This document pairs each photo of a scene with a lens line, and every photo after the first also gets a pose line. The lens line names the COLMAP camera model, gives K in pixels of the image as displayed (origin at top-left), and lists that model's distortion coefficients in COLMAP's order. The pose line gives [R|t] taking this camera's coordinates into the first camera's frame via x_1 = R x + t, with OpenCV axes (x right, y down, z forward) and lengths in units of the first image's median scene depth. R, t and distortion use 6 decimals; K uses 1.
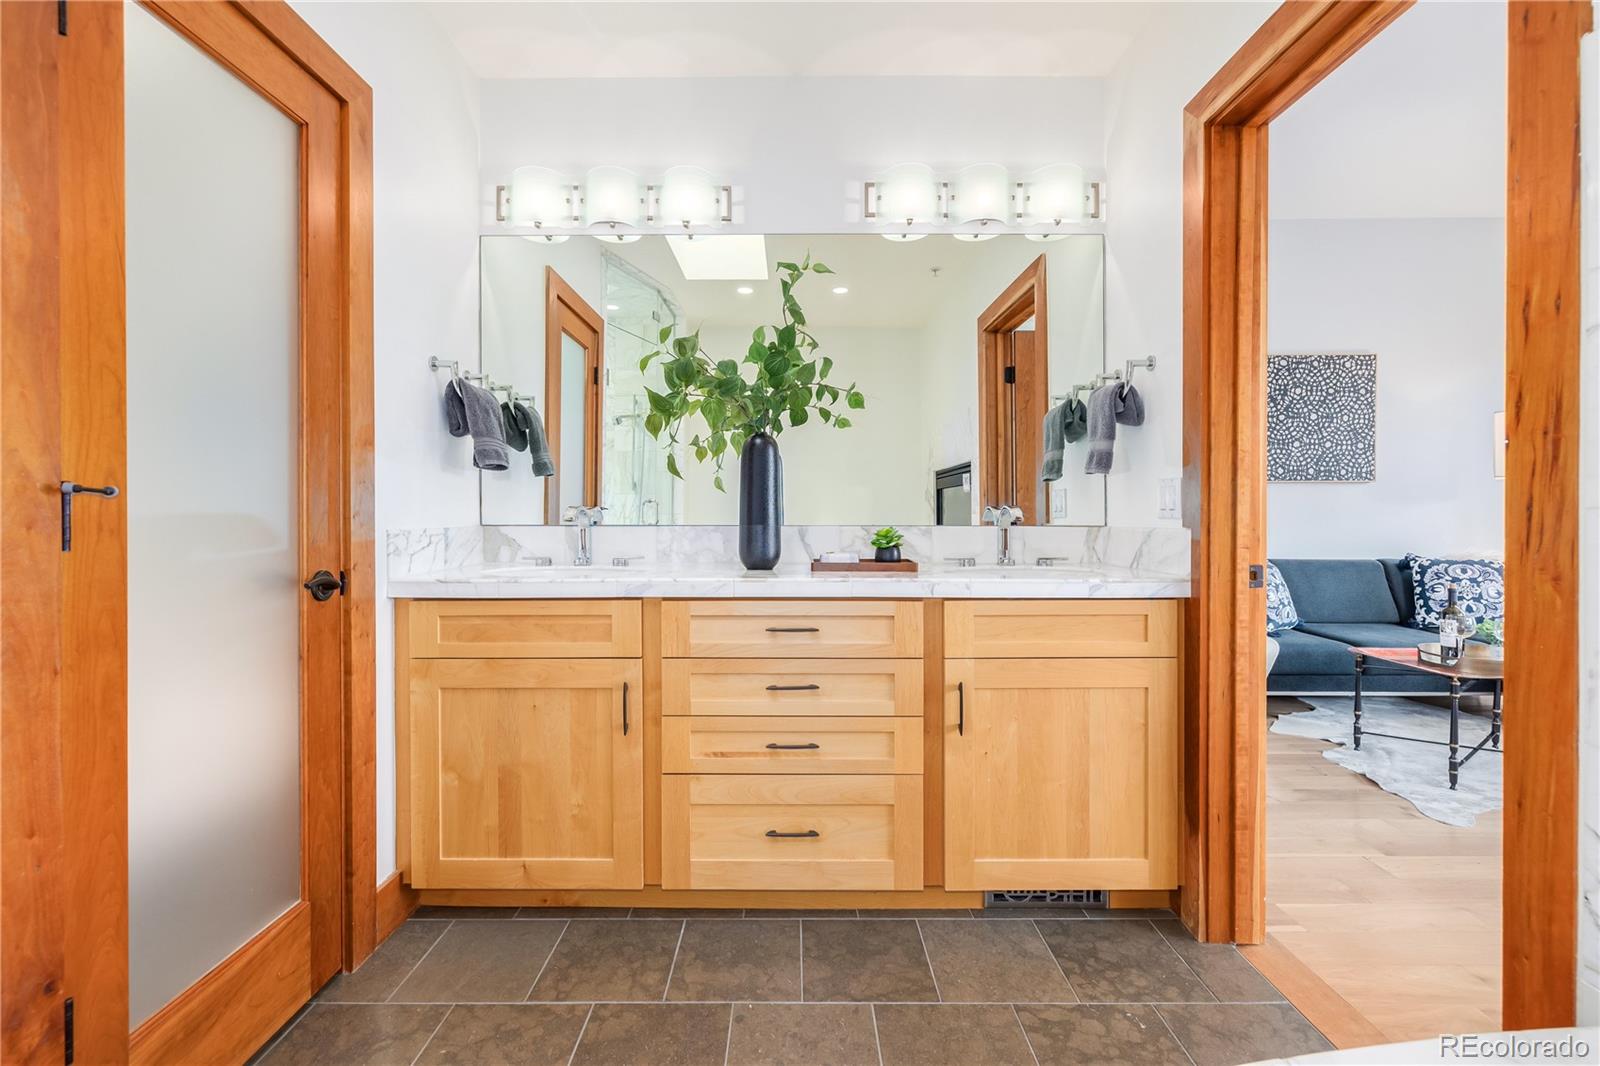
lens RADIAL K [[677.6, 0, 795.2], [0, 677.6, 516.2], [0, 0, 1]] dist [0.003414, 0.000068]
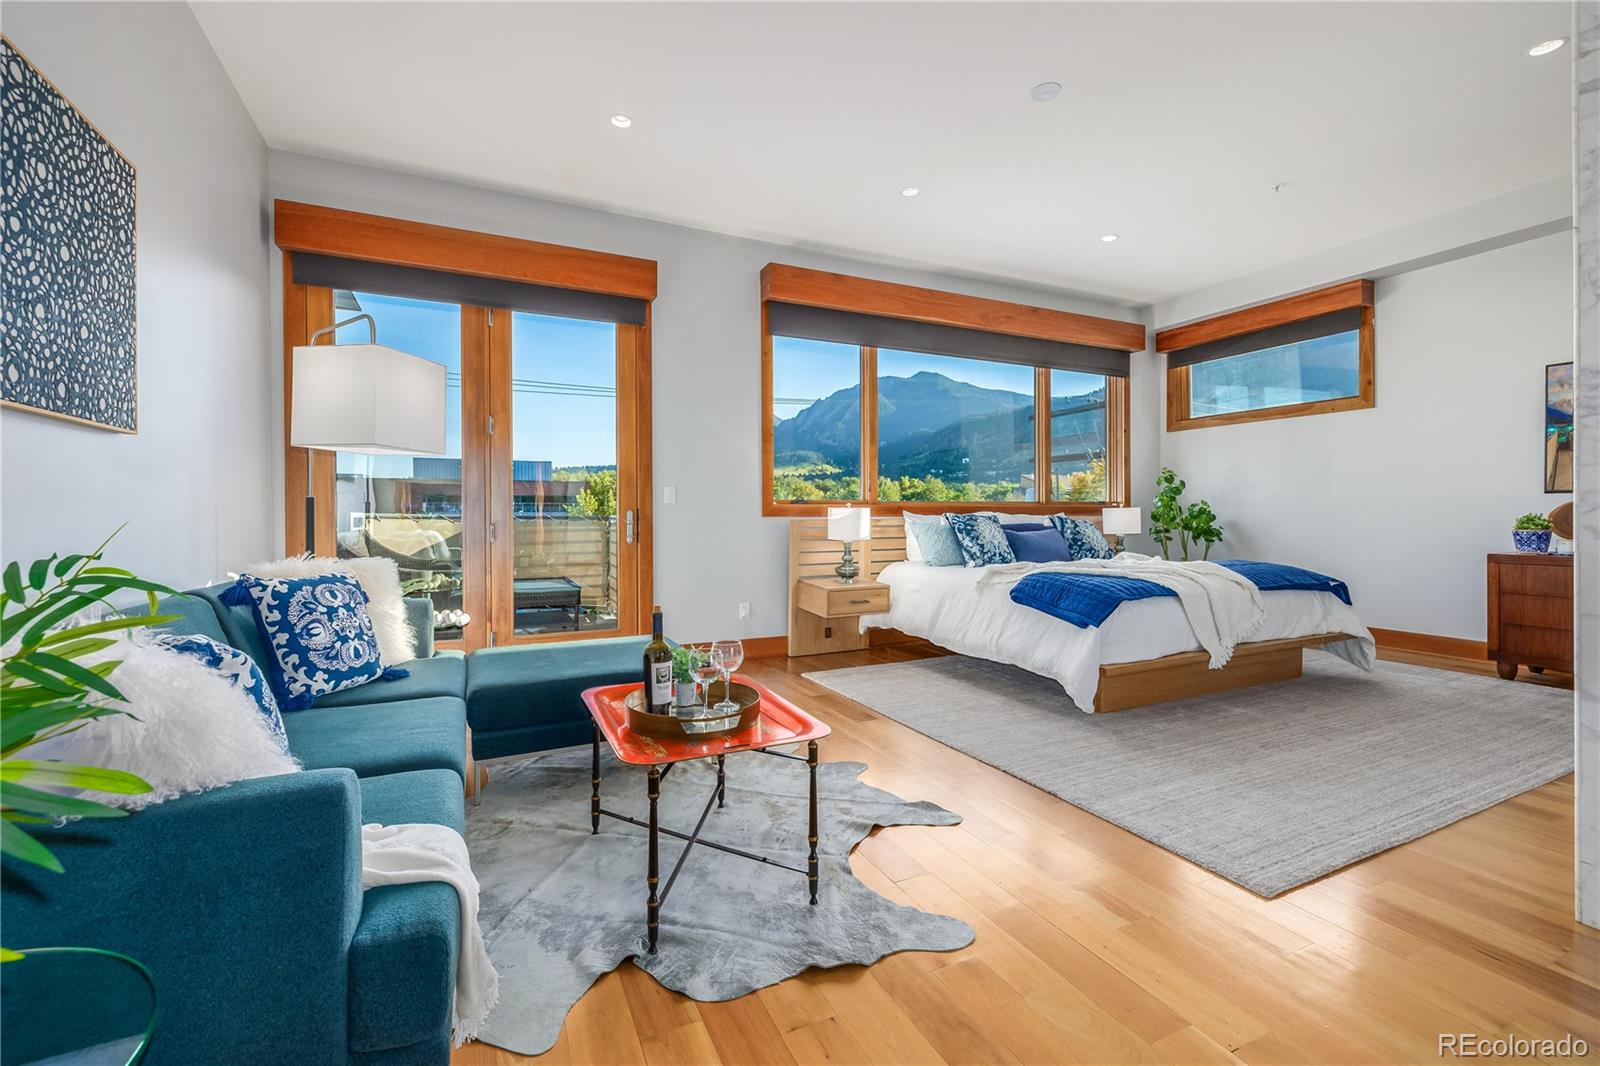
lens RADIAL K [[677.6, 0, 796.9], [0, 677.6, 517.9], [0, 0, 1]] dist [0.003414, 0.000068]
pose [[-0.424076, -0.006062, 0.905606, 0.243861], [0.005961, 0.999937, 0.009485, 0.007968], [-0.905607, 0.009420, -0.424014, 0.862727]]
